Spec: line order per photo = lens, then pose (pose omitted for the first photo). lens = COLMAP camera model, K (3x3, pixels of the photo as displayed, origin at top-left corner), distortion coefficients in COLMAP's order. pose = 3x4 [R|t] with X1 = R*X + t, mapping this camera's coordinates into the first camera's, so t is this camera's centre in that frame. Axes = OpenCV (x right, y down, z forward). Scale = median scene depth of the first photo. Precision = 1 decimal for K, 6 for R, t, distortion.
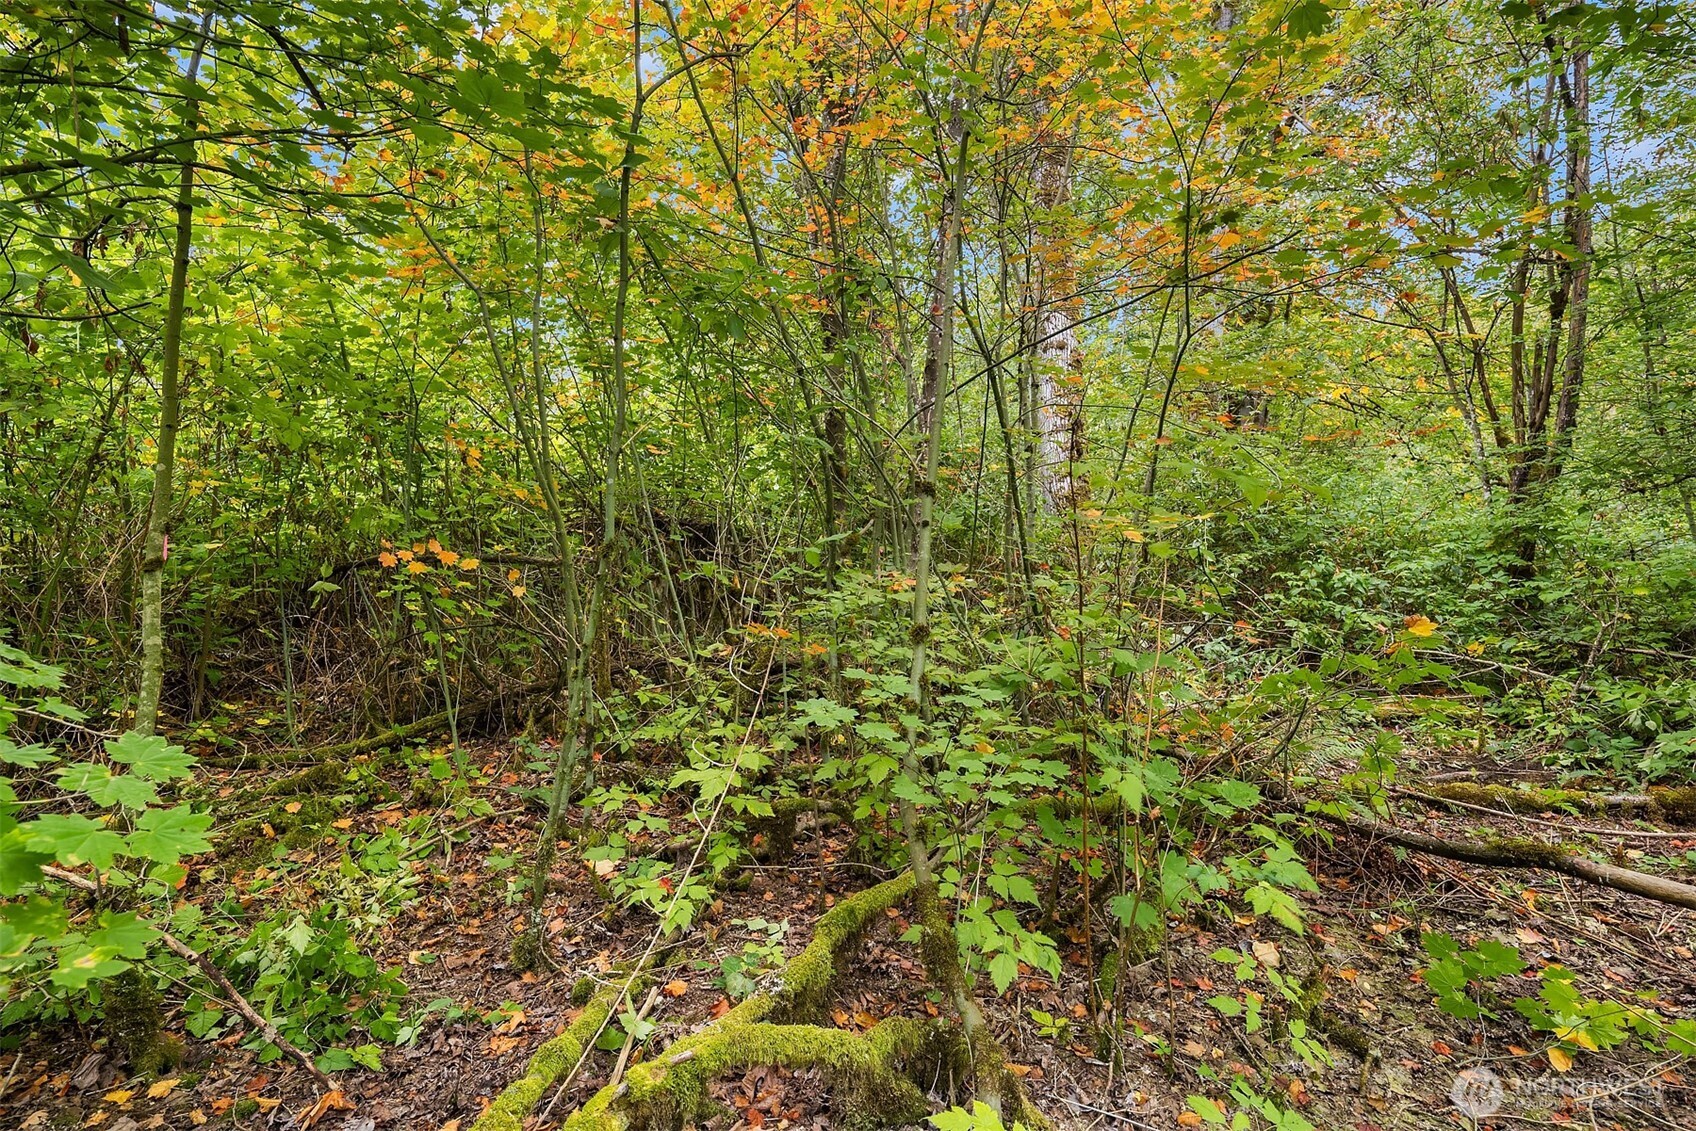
lens RADIAL K [[804.1, 0, 850.5], [0, 804.1, 546.1], [0, 0, 1]] dist [0.000332, -0.004200]
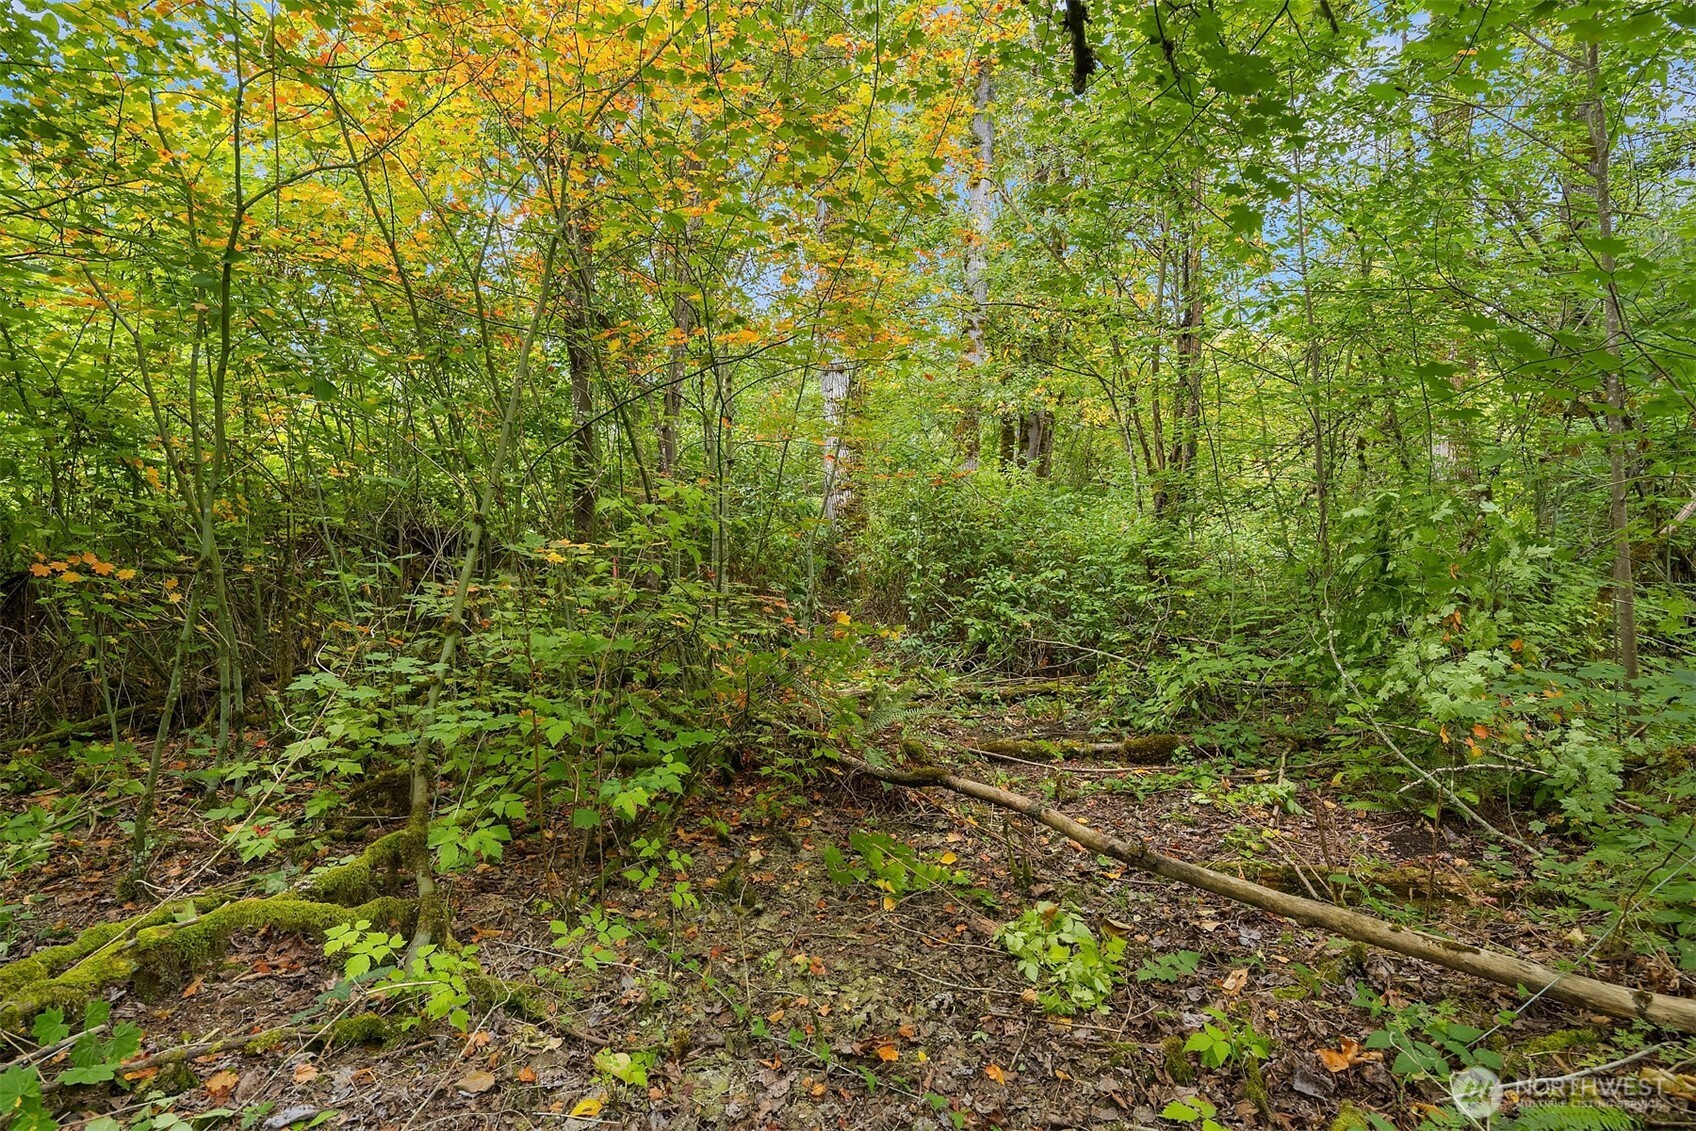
lens RADIAL K [[804.1, 0, 850.5], [0, 804.1, 546.1], [0, 0, 1]] dist [0.000332, -0.004200]
pose [[0.984291, 0.005389, 0.176471, 0.337704], [-0.004405, 0.999973, -0.005965, -0.014779], [-0.176499, 0.005094, 0.984288, -0.299699]]
